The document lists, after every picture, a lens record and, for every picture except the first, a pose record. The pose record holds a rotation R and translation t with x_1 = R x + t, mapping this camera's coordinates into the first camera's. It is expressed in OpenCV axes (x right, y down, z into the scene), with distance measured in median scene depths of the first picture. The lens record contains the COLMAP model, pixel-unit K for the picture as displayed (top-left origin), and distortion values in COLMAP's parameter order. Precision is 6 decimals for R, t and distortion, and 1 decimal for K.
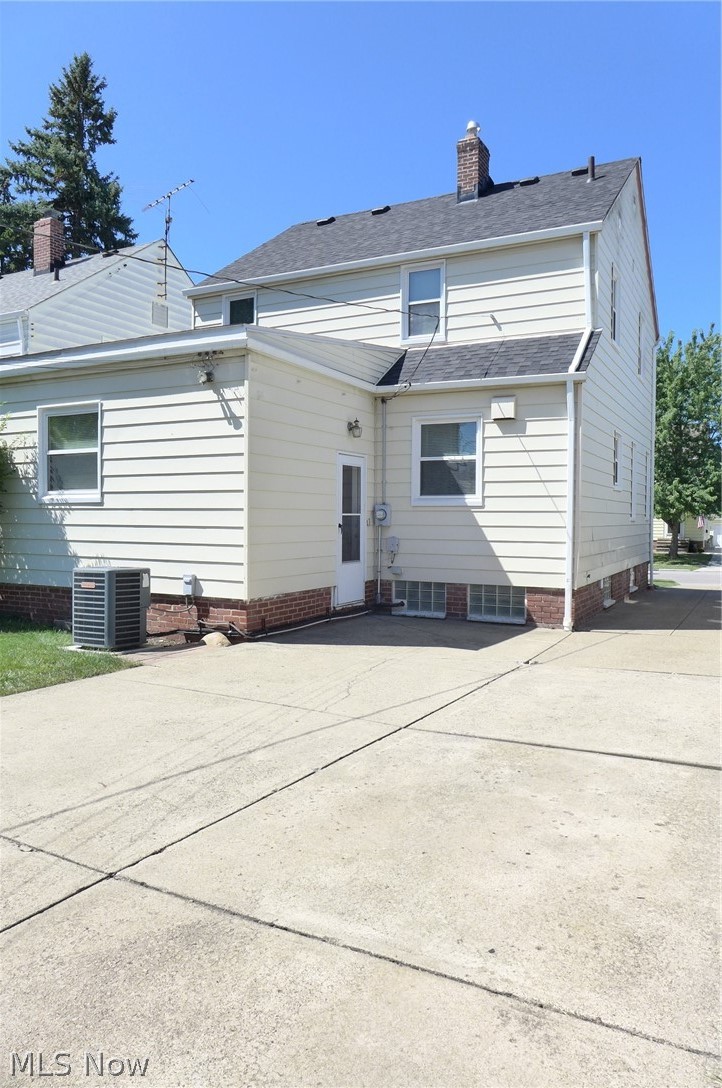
lens RADIAL K [[744.8, 0, 361.8], [0, 744.8, 537.5], [0, 0, 1]] dist [0.003590, 0.003299]
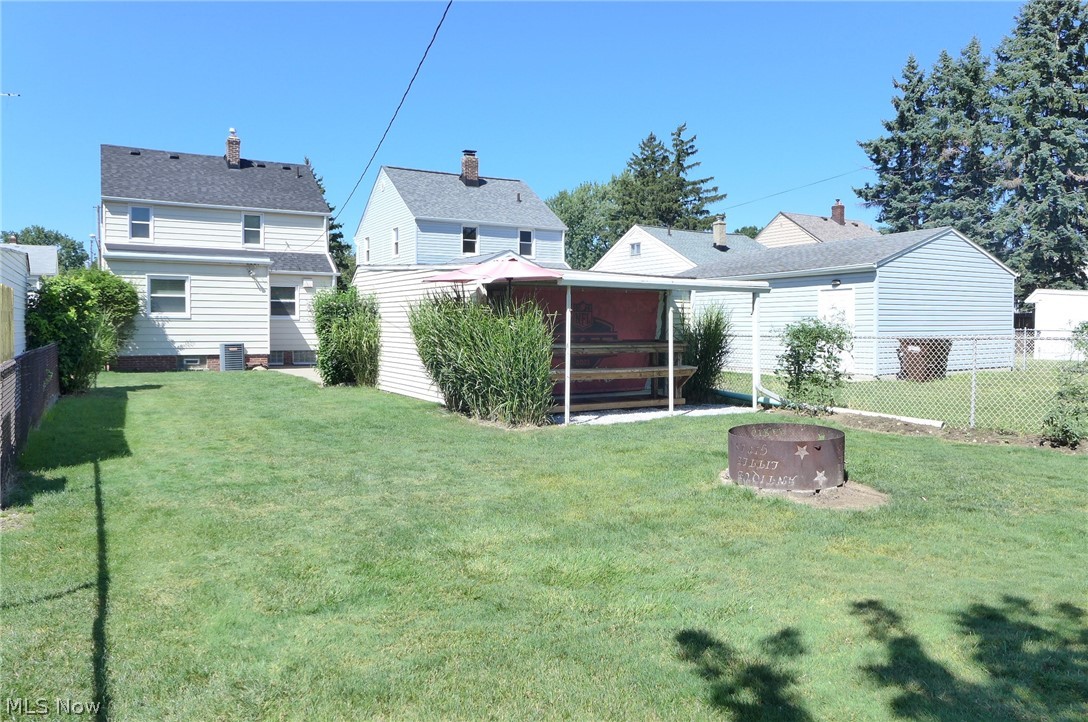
lens RADIAL K [[744.8, 0, 543.8], [0, 744.8, 359.7], [0, 0, 1]] dist [0.003590, 0.003299]
pose [[0.528650, -0.040967, 0.847851, -1.685326], [0.022014, 0.999160, 0.034552, 0.026581], [-0.848555, 0.000399, 0.529108, -1.155494]]
